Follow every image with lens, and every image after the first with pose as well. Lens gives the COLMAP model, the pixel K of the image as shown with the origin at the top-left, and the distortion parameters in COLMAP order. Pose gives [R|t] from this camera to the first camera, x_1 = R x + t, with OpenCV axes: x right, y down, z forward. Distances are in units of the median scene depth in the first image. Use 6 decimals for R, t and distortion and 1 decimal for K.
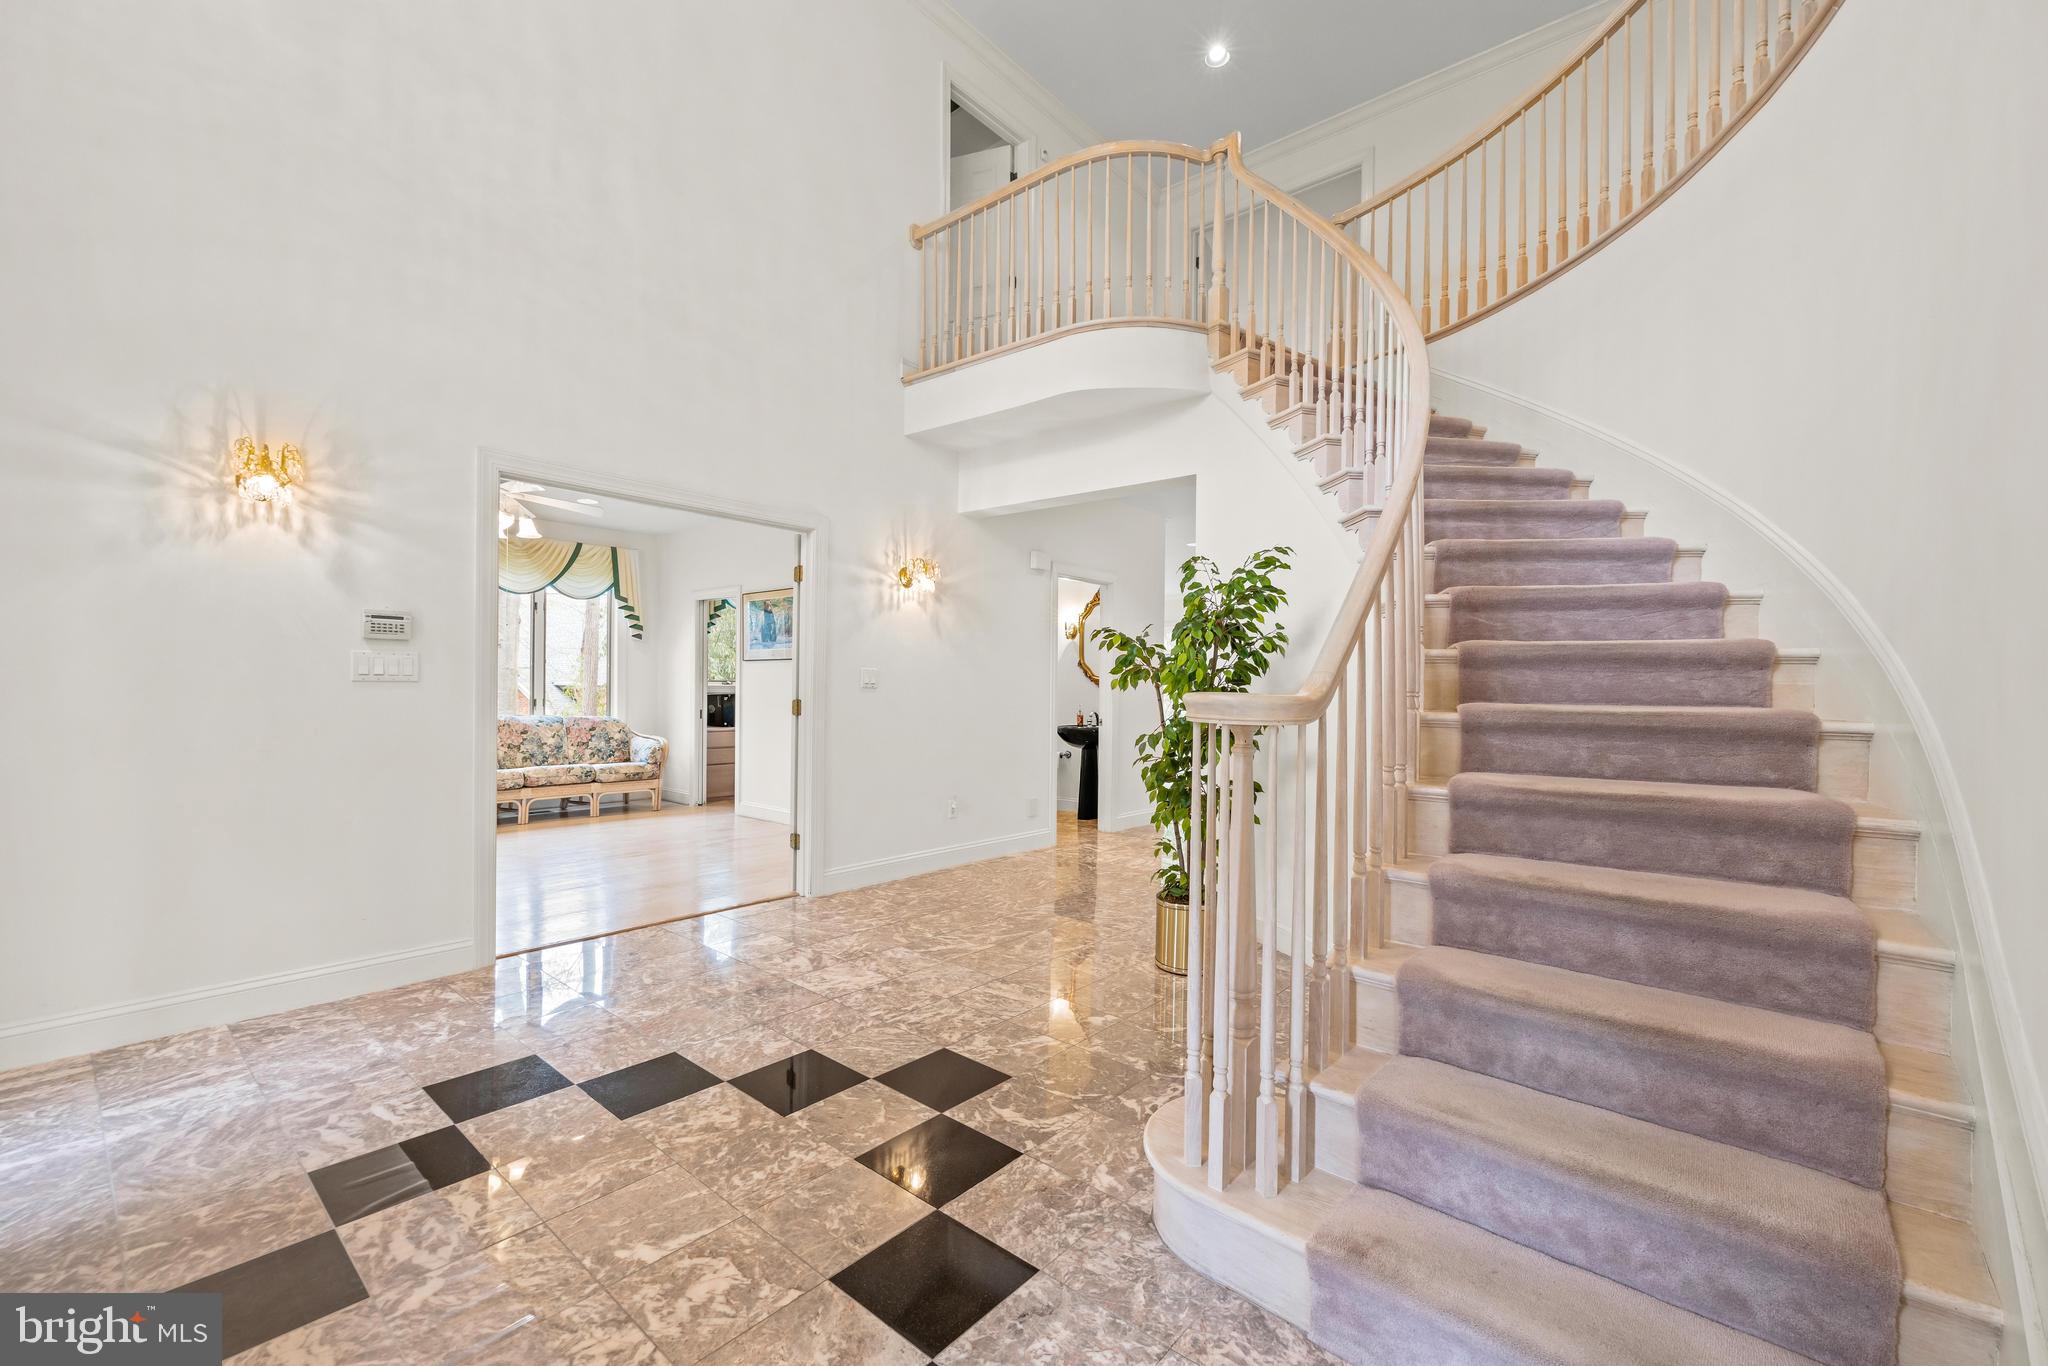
lens RADIAL K [[827.1, 0, 1012.2], [0, 827.1, 688.5], [0, 0, 1]] dist [-0.000230, -0.000129]
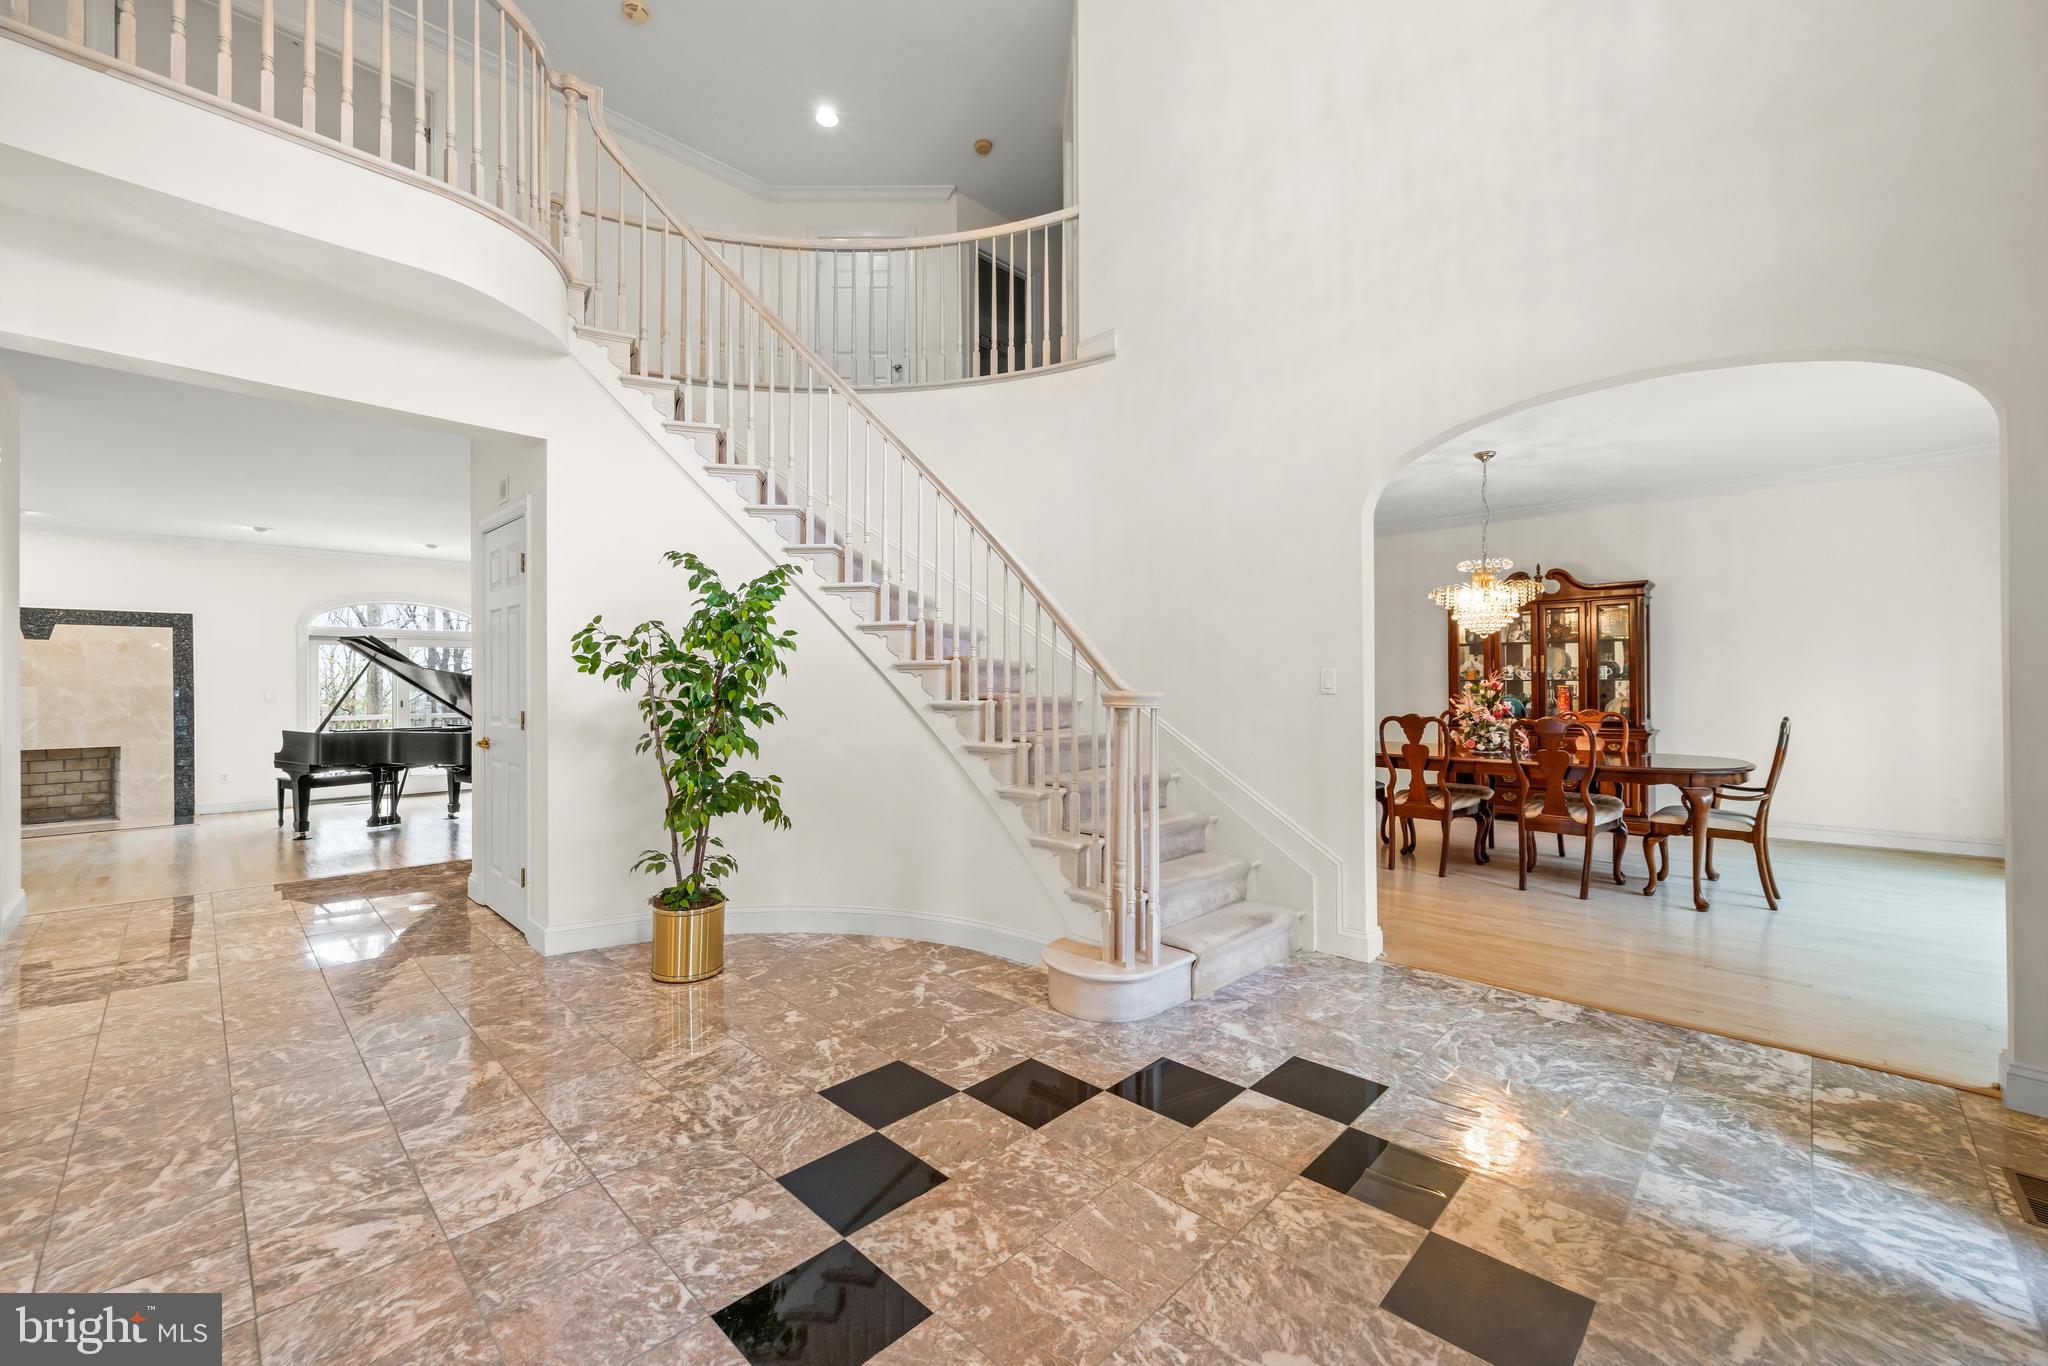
lens RADIAL K [[827.1, 0, 1011.8], [0, 827.1, 681.1], [0, 0, 1]] dist [-0.000230, -0.000129]
pose [[0.059449, -0.006926, 0.998207, -0.969370], [0.000239, 0.999976, 0.006924, -0.020554], [-0.998231, -0.000173, 0.059450, 0.736757]]
